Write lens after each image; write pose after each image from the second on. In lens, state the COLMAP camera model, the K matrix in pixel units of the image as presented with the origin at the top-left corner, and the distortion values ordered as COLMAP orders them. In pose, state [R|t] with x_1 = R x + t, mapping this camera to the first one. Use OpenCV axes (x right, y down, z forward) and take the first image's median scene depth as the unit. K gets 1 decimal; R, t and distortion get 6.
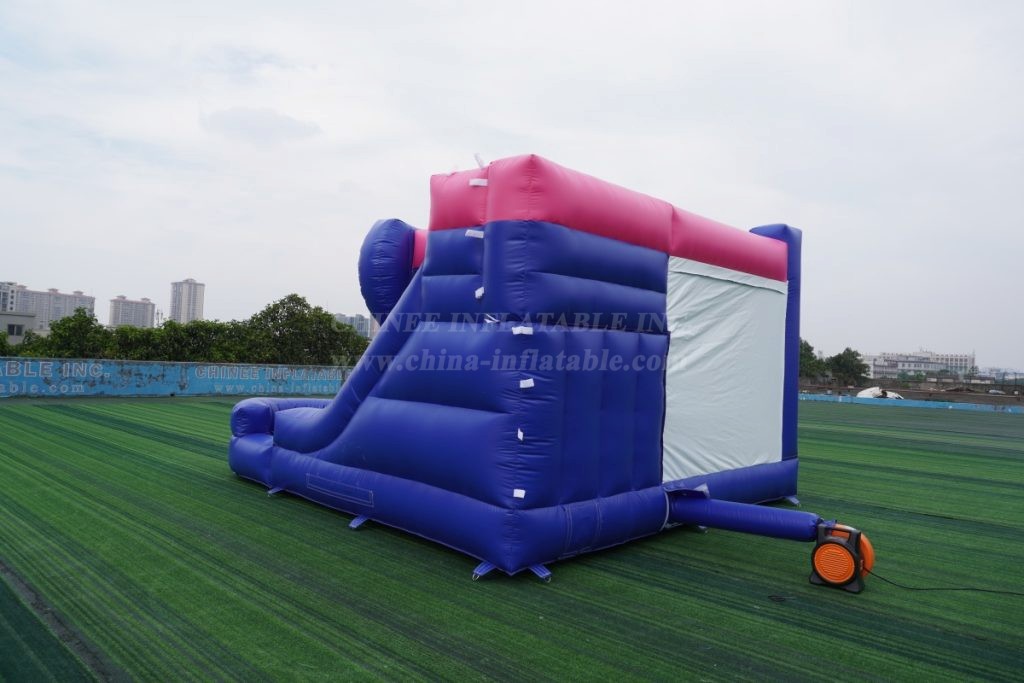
lens RADIAL K [[674.1, 0, 509.5], [0, 674.1, 347.2], [0, 0, 1]] dist [-0.064103, 0.045468]
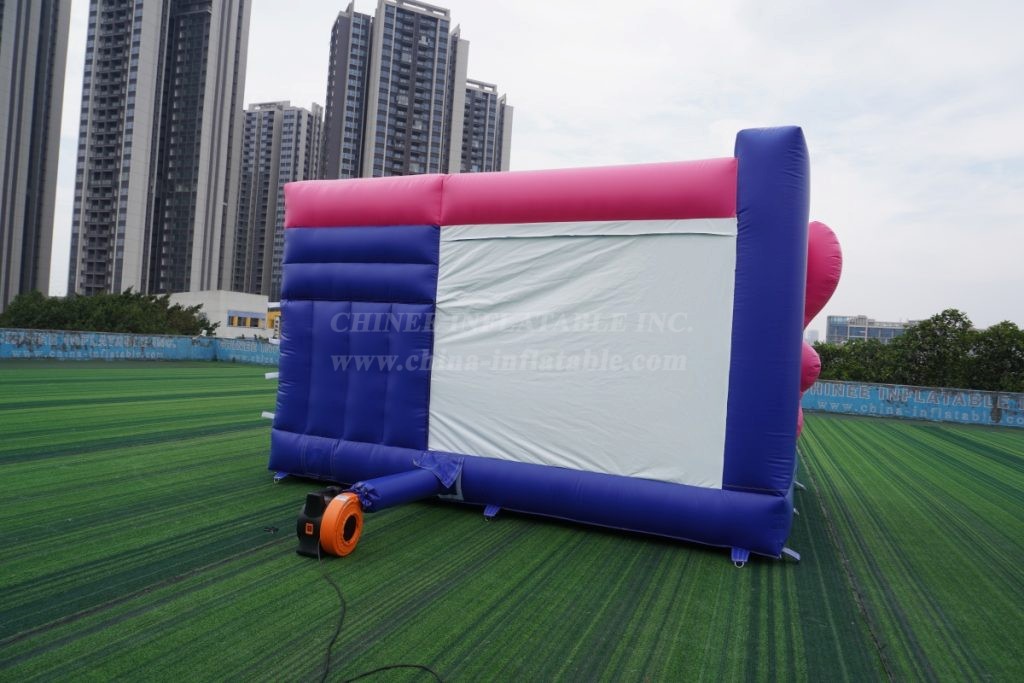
lens RADIAL K [[674.1, 0, 509.5], [0, 674.1, 347.2], [0, 0, 1]] dist [-0.064103, 0.045468]
pose [[0.387732, -0.017112, -0.921613, 1.190014], [-0.027844, 0.999154, -0.030266, 0.072362], [0.921352, 0.037396, 0.386927, 0.692918]]
